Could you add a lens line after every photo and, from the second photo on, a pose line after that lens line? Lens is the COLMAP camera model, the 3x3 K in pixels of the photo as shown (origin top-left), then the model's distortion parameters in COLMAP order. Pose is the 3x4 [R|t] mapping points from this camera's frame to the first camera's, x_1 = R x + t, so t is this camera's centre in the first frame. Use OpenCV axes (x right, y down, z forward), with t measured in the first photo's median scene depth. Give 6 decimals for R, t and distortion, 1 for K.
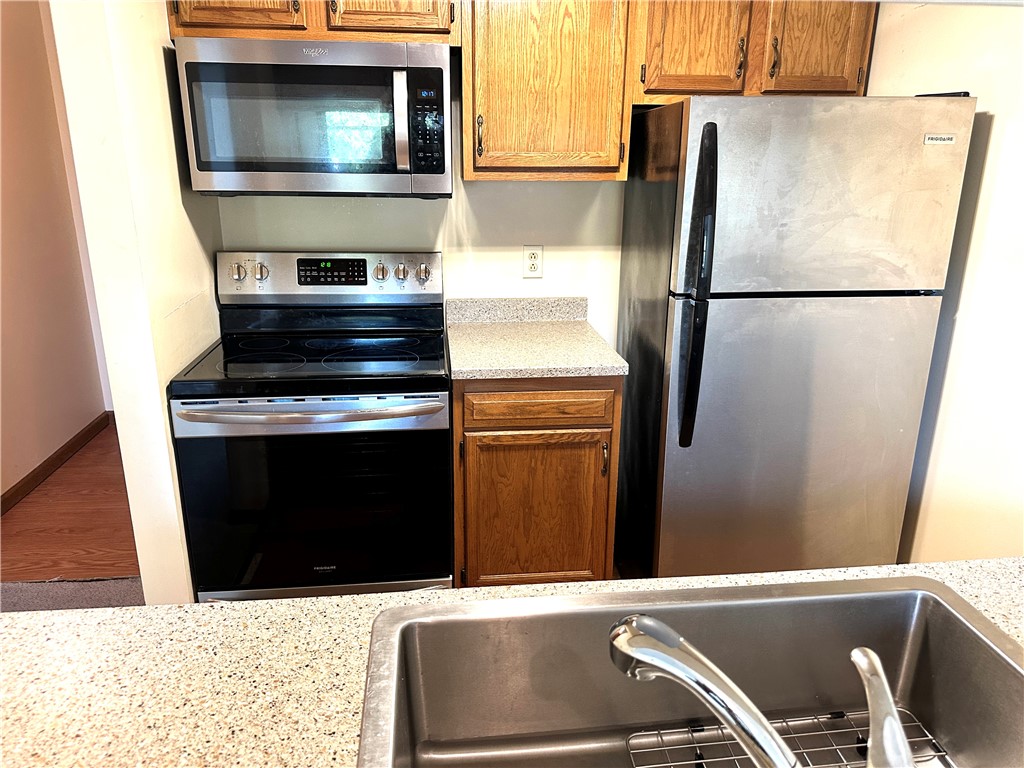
lens RADIAL K [[705.1, 0, 512.0], [0, 705.1, 384.0], [0, 0, 1]] dist [0.100727, -0.133203]
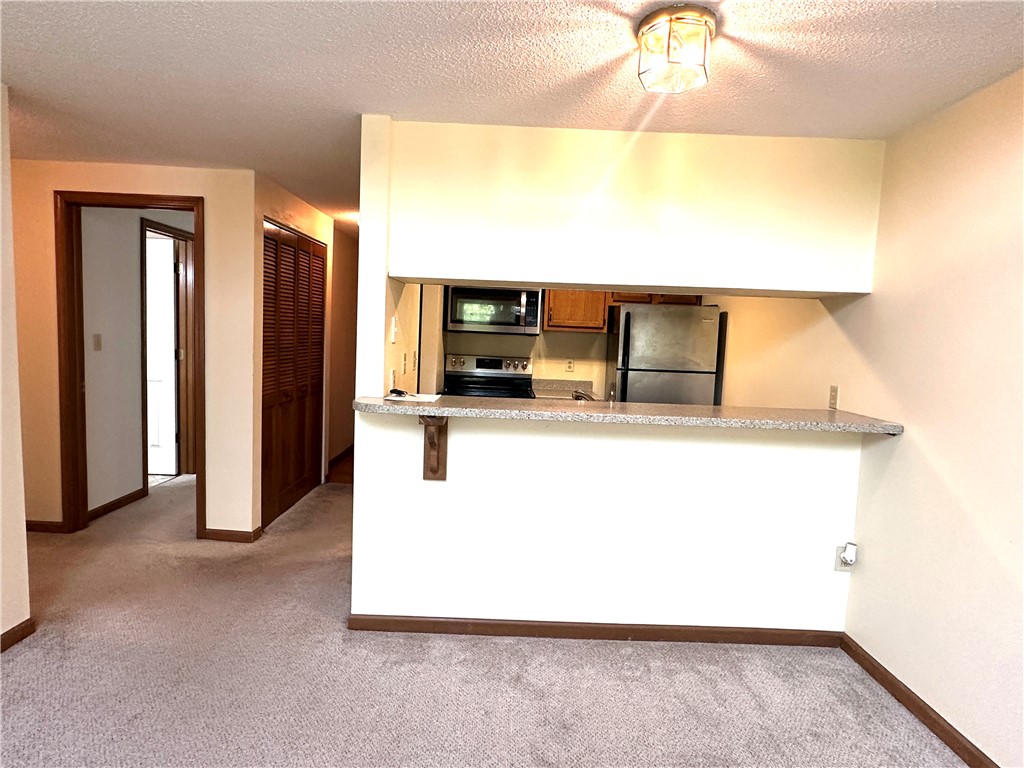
lens RADIAL K [[560.0, 0, 512.0], [0, 560.0, 384.0], [0, 0, 1]] dist [0.001789, 0.000074]
pose [[0.994295, 0.041877, -0.098100, 0.026141], [-0.062893, 0.972993, -0.222102, 0.350090], [0.086149, 0.227005, 0.970076, -0.910723]]
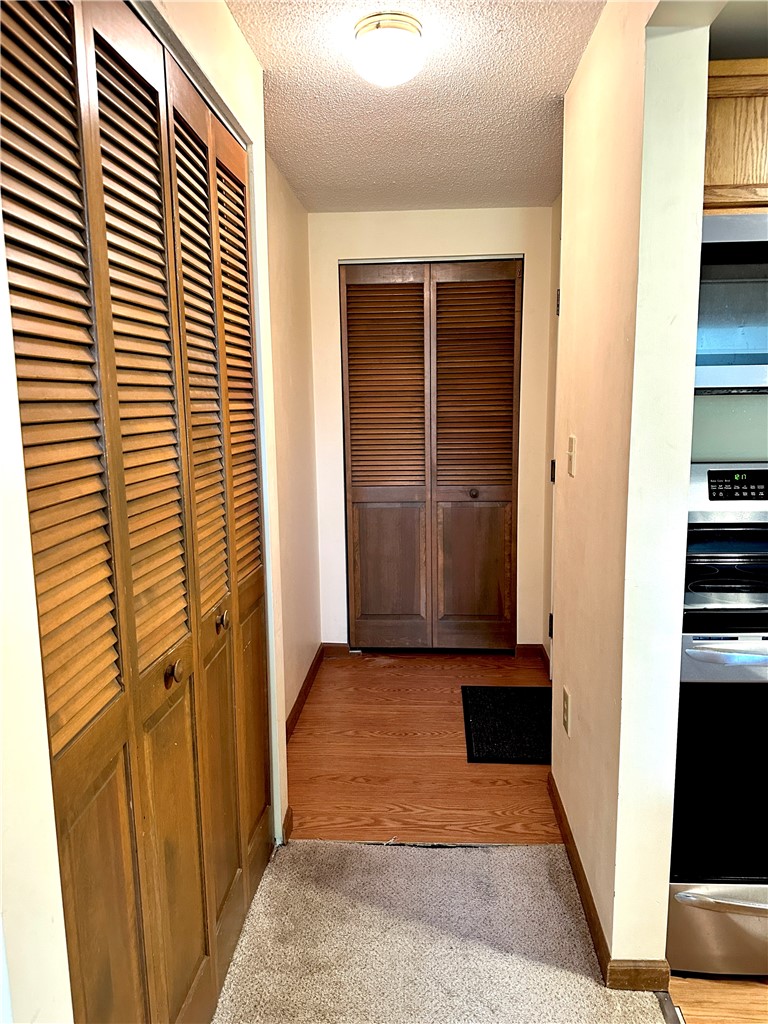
lens RADIAL K [[705.1, 0, 382.9], [0, 705.1, 523.3], [0, 0, 1]] dist [0.100727, -0.133203]
pose [[0.985684, -0.001401, -0.168599, -0.537730], [-0.022369, 0.990039, -0.139004, 0.013588], [0.167114, 0.140785, 0.975834, 0.112758]]
